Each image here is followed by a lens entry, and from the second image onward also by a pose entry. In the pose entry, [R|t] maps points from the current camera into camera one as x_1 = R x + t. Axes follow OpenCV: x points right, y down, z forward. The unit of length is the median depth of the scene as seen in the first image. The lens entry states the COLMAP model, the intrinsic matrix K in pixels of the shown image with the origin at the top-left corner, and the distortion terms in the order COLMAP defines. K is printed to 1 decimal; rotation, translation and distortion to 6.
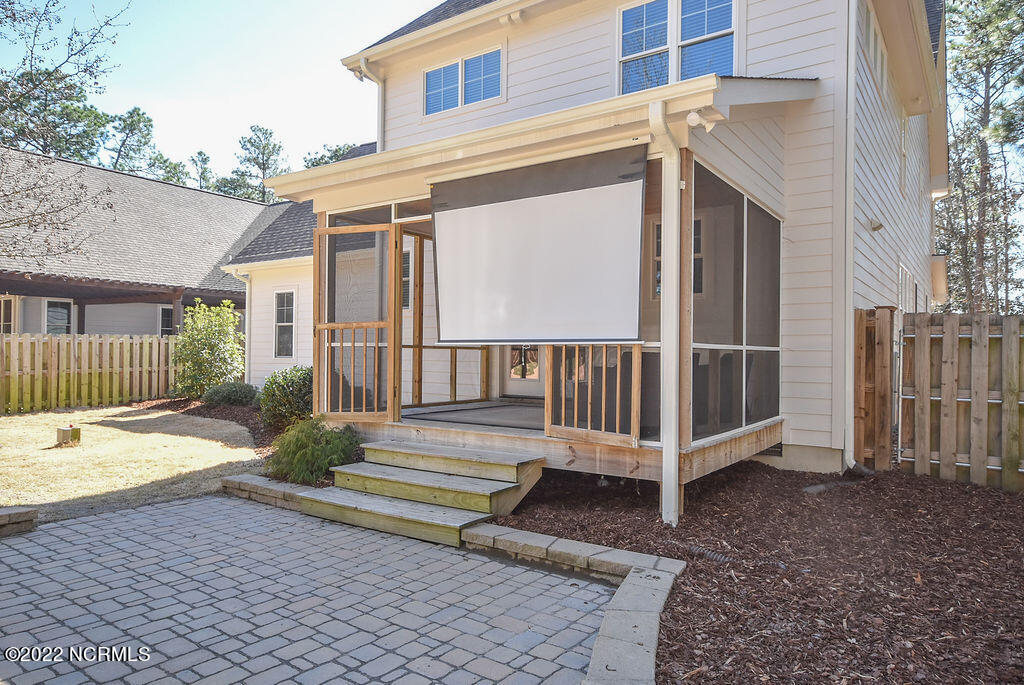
lens RADIAL K [[665.5, 0, 512.0], [0, 665.5, 342.5], [0, 0, 1]] dist [-0.000346, 0.000026]
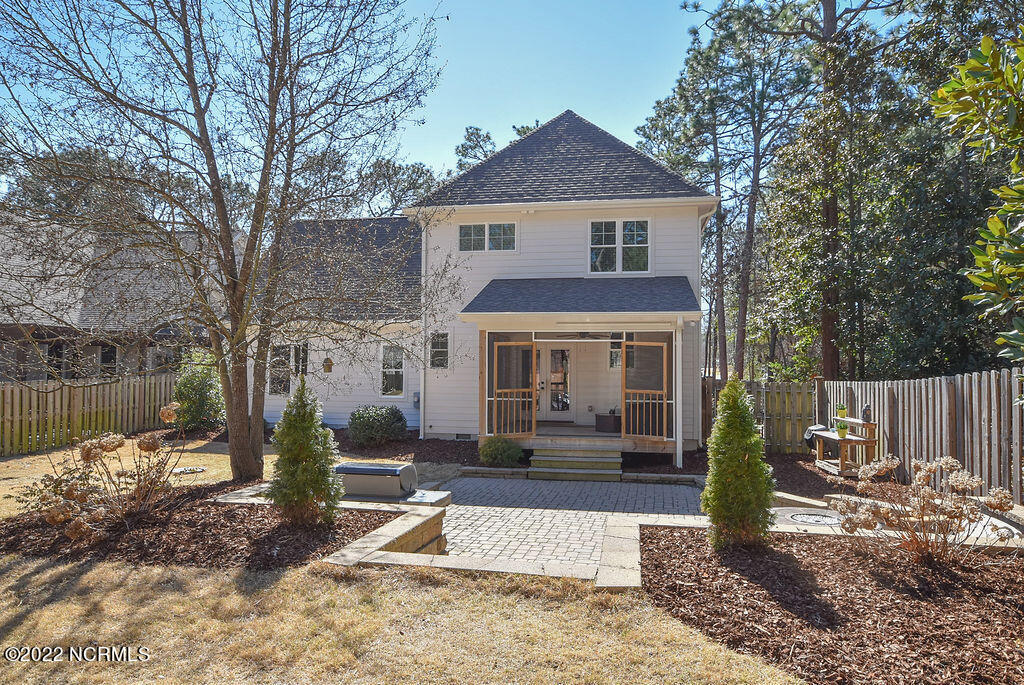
lens RADIAL K [[682.4, 0, 512.0], [0, 682.4, 342.5], [0, 0, 1]] dist [-0.000115, -0.000008]
pose [[0.901316, 0.012427, 0.432984, -0.852630], [-0.006142, 0.999855, -0.015911, -0.103257], [-0.433119, 0.011681, 0.901261, -0.657731]]
